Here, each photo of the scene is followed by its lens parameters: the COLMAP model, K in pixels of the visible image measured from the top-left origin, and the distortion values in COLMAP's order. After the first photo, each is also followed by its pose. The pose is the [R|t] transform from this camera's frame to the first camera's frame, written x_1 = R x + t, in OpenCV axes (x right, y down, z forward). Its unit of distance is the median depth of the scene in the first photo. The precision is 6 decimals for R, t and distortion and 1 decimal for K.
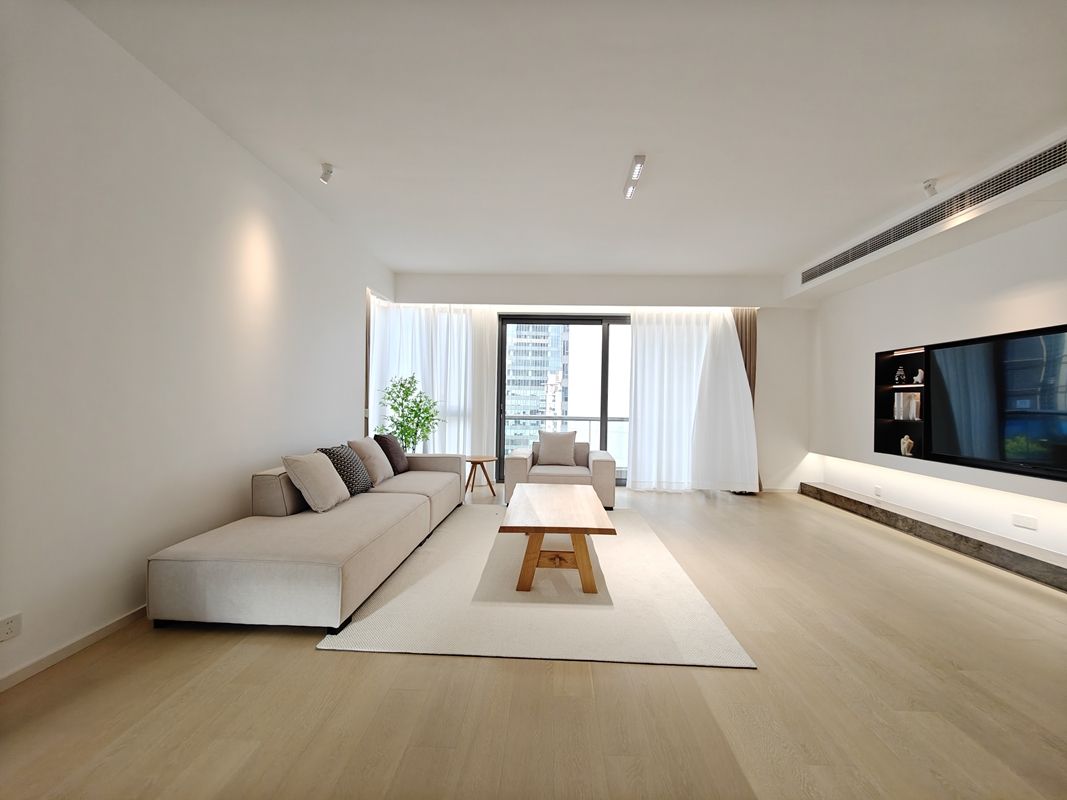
lens RADIAL K [[462.9, 0, 530.4], [0, 462.9, 404.5], [0, 0, 1]] dist [0.001590, -0.000733]
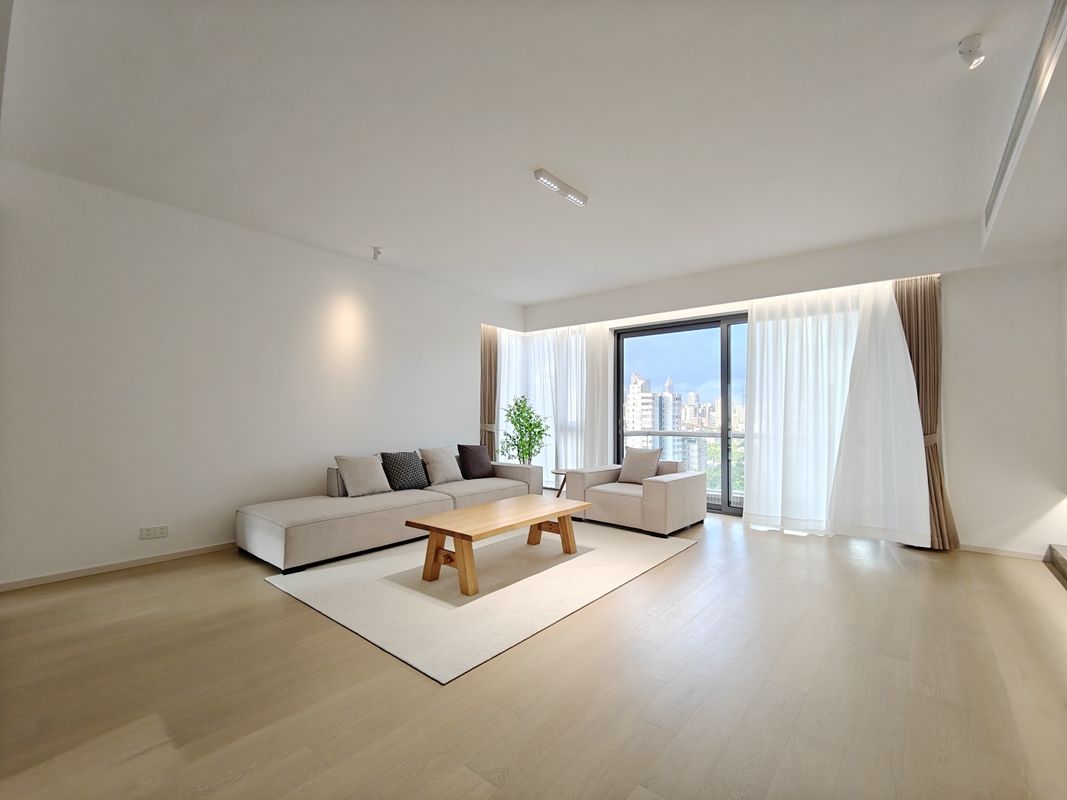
lens RADIAL K [[462.9, 0, 532.8], [0, 462.9, 401.4], [0, 0, 1]] dist [0.001590, -0.000733]
pose [[0.795265, -0.033125, -0.605357, 0.417138], [0.006804, 0.998931, -0.045723, 0.005489], [0.606224, 0.032243, 0.794640, 0.105951]]
